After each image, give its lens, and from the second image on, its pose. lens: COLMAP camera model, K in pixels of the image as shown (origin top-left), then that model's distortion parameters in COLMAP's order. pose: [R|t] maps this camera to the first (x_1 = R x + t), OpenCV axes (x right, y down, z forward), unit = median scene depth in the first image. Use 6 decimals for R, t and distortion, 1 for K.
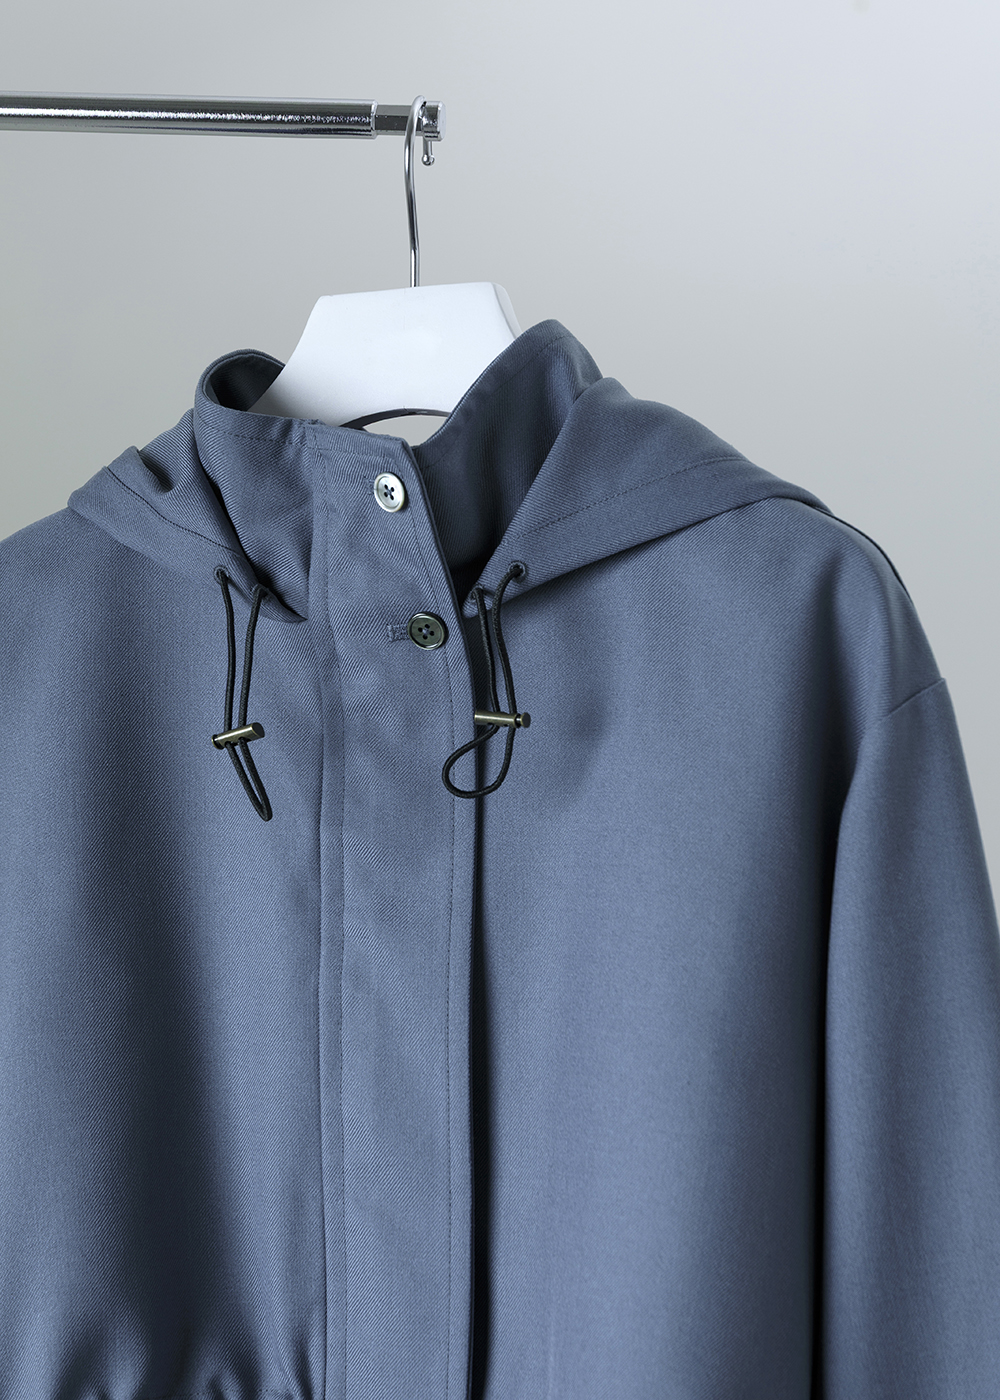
lens RADIAL K [[3267.7, 0, 500.0], [0, 3267.7, 700.0], [0, 0, 1]] dist [0.063748, -0.107132]
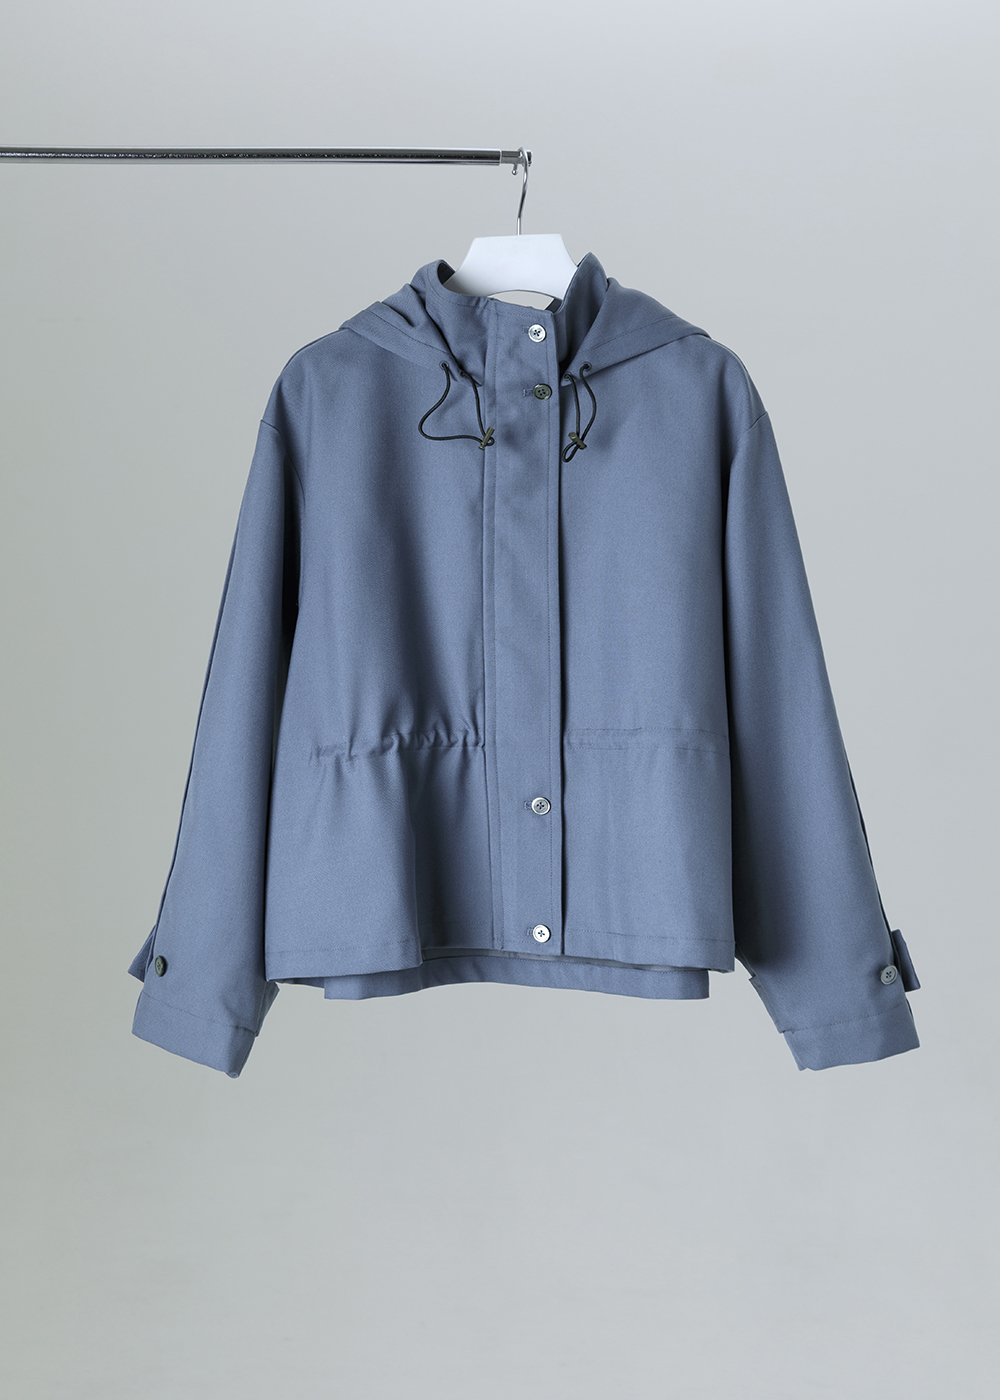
lens RADIAL K [[3267.7, 0, 500.0], [0, 3267.7, 700.0], [0, 0, 1]] dist [0.063748, -0.107132]
pose [[0.942714, -0.041724, 0.330983, -0.807020], [-0.001334, 0.991668, 0.128811, -0.100879], [-0.333600, -0.121873, 0.934804, -1.137115]]
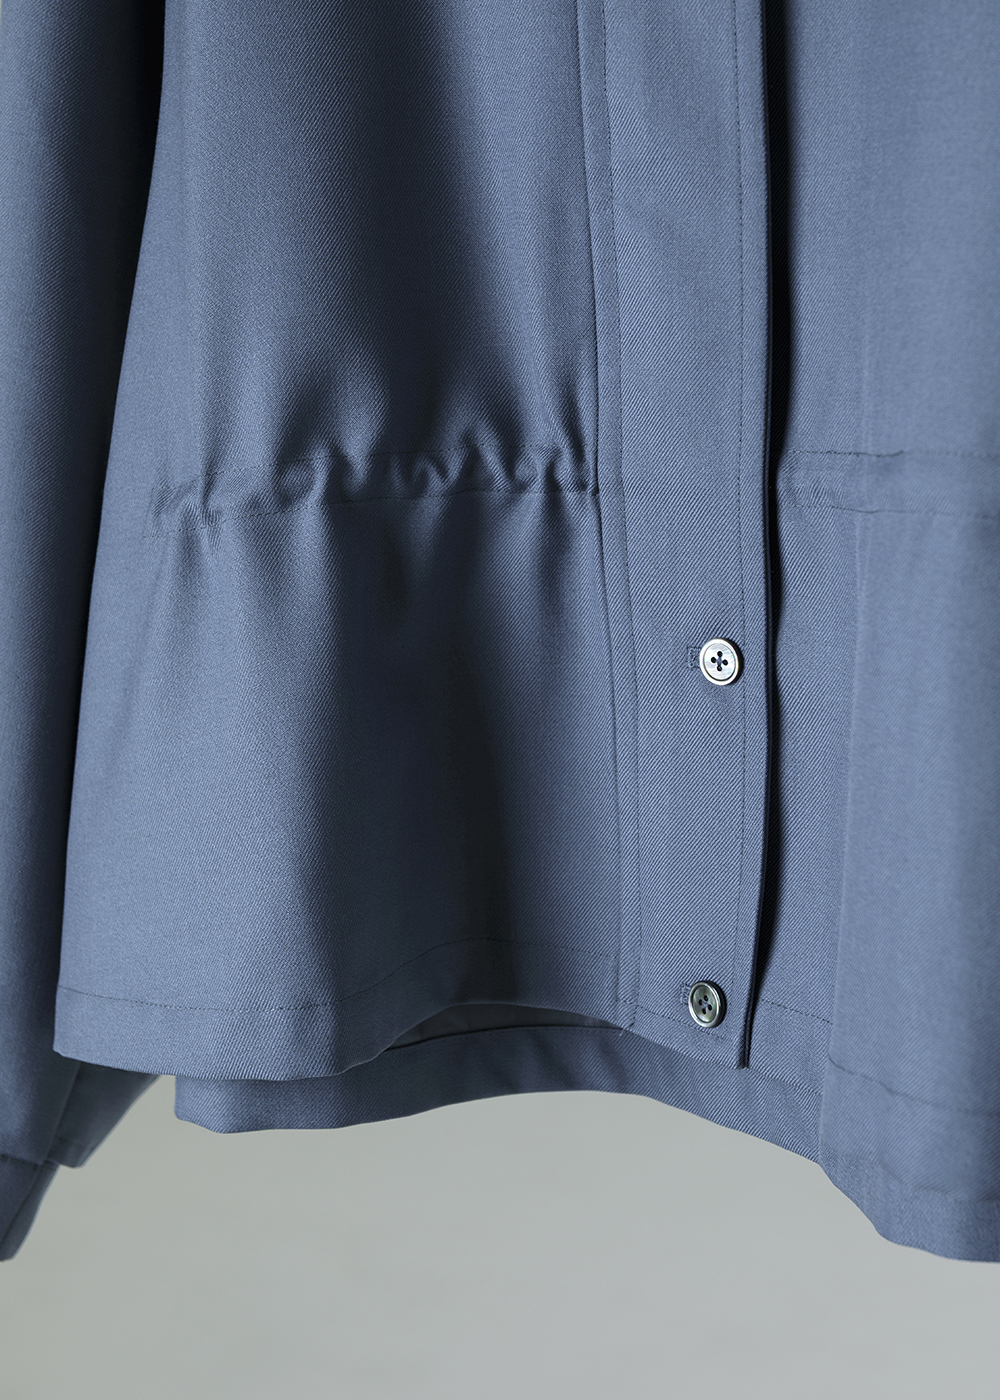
lens RADIAL K [[3126.5, 0, 347.3], [0, 3126.5, 900.9], [0, 0, 1]] dist [-0.005624, -0.053738]
pose [[0.986601, -0.007575, -0.162976, 0.013496], [0.052596, 0.960358, 0.273762, 0.102958], [0.154442, -0.278666, 0.947889, 0.198360]]
